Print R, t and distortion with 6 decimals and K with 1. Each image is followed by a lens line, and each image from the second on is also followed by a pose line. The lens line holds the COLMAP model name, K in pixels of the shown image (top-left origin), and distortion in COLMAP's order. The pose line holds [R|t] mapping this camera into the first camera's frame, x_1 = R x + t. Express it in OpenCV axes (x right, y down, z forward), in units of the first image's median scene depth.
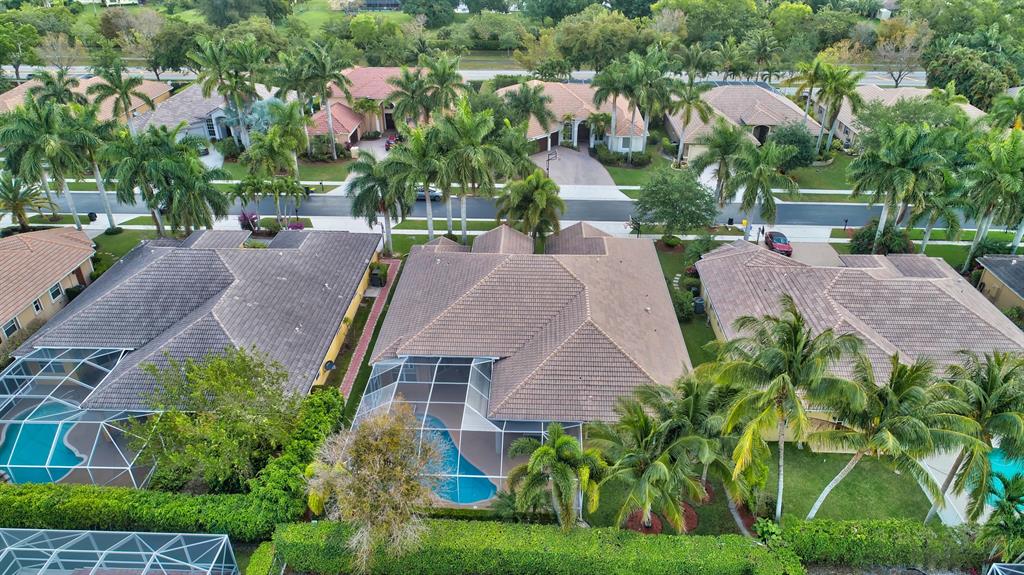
lens RADIAL K [[681.5, 0, 512.0], [0, 681.5, 287.5], [0, 0, 1]] dist [-0.002736, -0.000607]
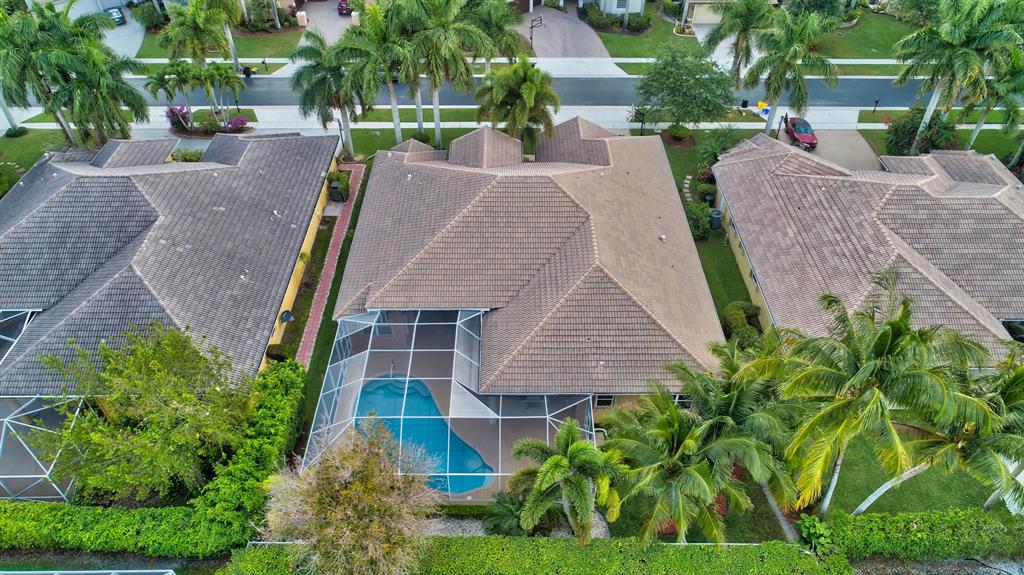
lens RADIAL K [[681.5, 0, 512.0], [0, 681.5, 287.5], [0, 0, 1]] dist [-0.002736, -0.000607]
pose [[0.998963, -0.029683, 0.034510, -0.015017], [0.021436, 0.975572, 0.218631, -0.082824], [-0.040156, -0.217664, 0.975197, 0.149221]]
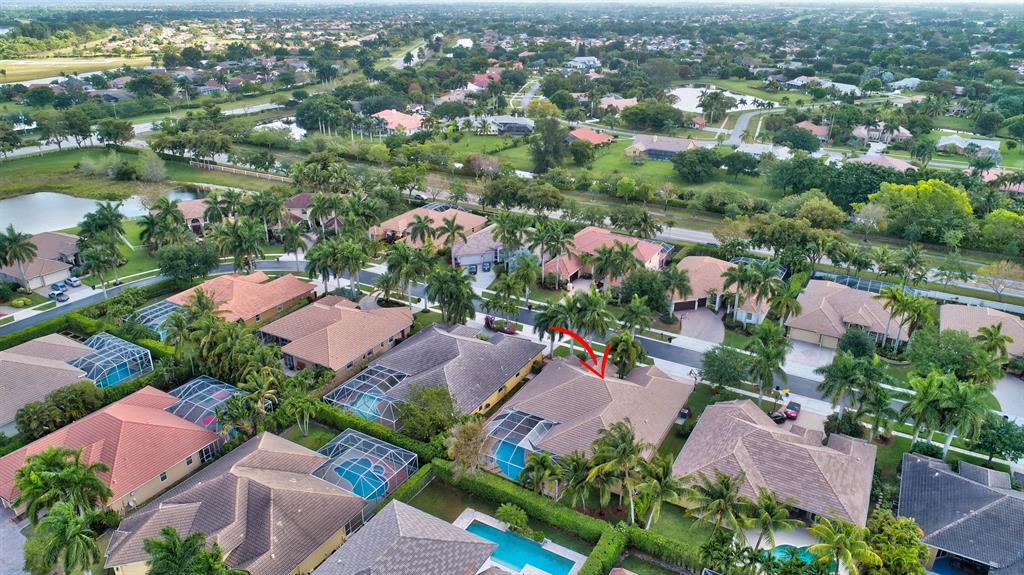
lens RADIAL K [[681.5, 0, 512.0], [0, 681.5, 287.5], [0, 0, 1]] dist [-0.002736, -0.000607]
pose [[0.882855, 0.184722, -0.431792, 0.524540], [-0.235357, 0.969638, -0.066404, -0.095538], [0.406416, 0.160251, 0.899525, -0.747037]]
